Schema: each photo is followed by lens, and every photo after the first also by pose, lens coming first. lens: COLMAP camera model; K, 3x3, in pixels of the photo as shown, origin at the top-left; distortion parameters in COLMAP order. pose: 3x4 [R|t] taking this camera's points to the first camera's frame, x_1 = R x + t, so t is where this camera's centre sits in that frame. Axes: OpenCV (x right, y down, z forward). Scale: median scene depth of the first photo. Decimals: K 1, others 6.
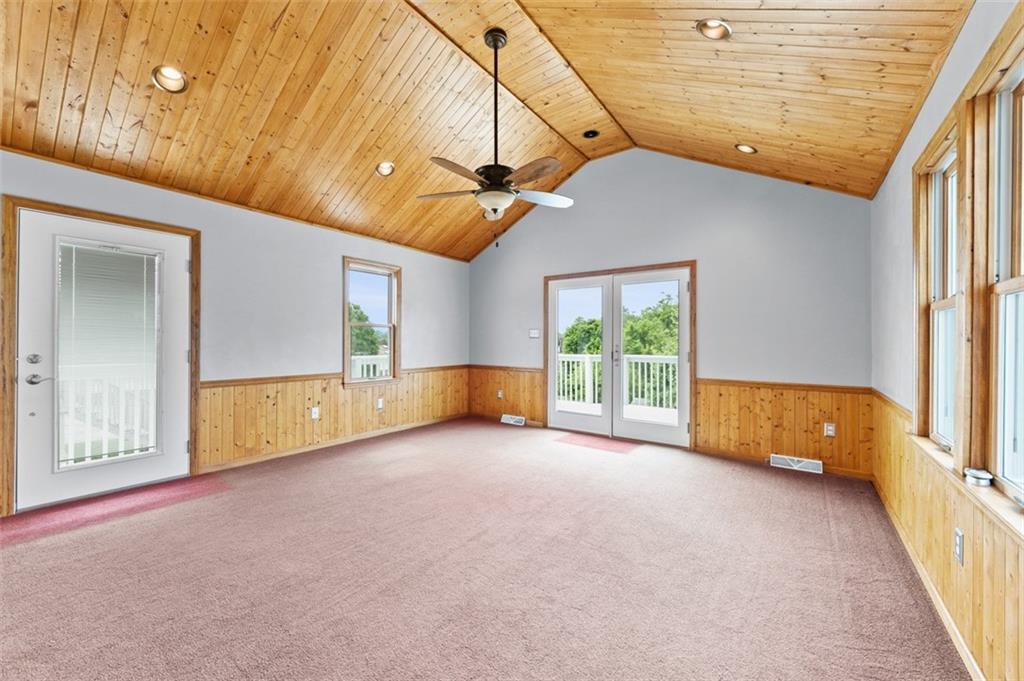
lens RADIAL K [[398.7, 0, 514.7], [0, 398.7, 340.6], [0, 0, 1]] dist [0.002989, -0.000409]
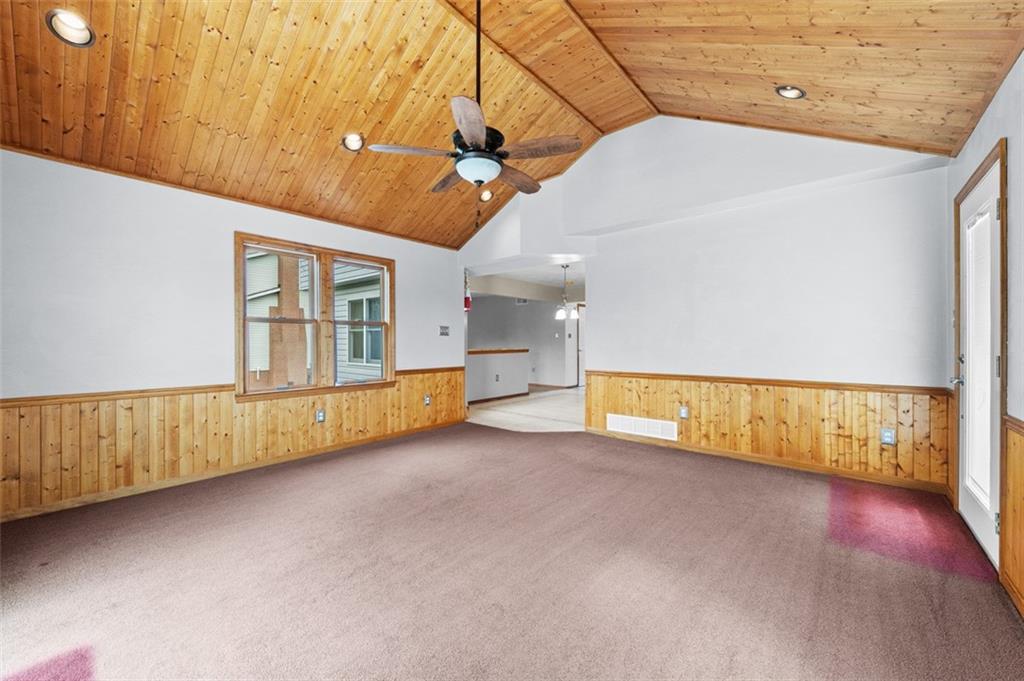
lens RADIAL K [[398.7, 0, 508.1], [0, 398.7, 339.8], [0, 0, 1]] dist [0.002989, -0.000409]
pose [[0.994997, 0.000096, -0.099907, 0.074163], [0.000328, 0.999991, 0.004227, -0.003313], [0.099907, -0.004239, 0.994988, 0.125092]]
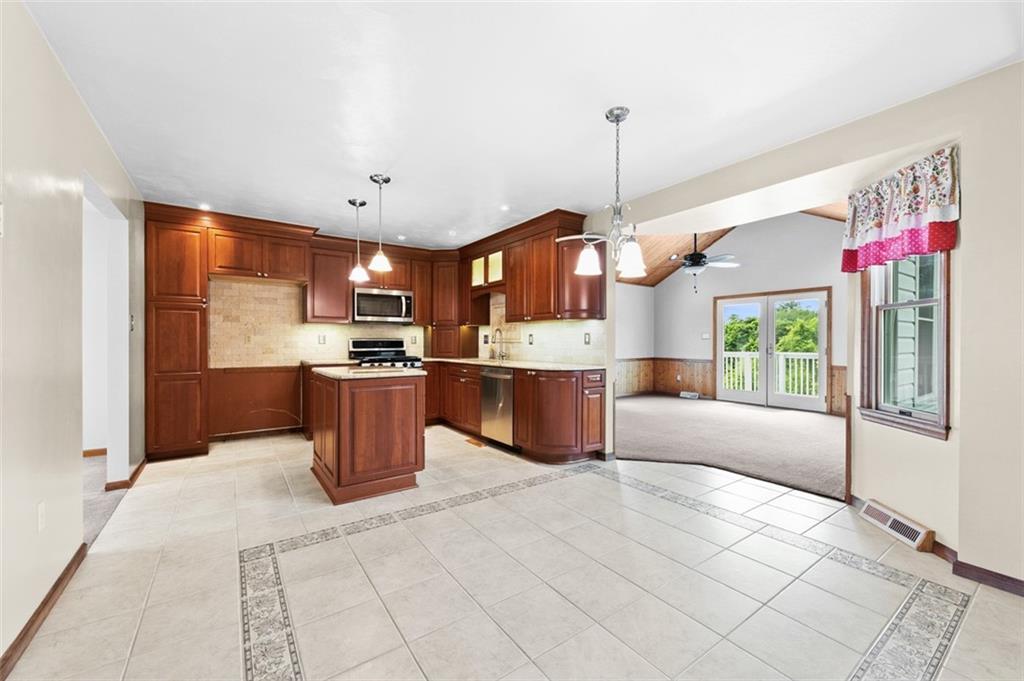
lens RADIAL K [[398.7, 0, 508.7], [0, 398.7, 345.0], [0, 0, 1]] dist [0.002989, -0.000409]
pose [[0.938029, -0.000660, -0.346555, -0.122212], [0.003708, 0.999960, 0.008131, 0.000445], [0.346536, -0.008912, 0.937994, -0.628434]]
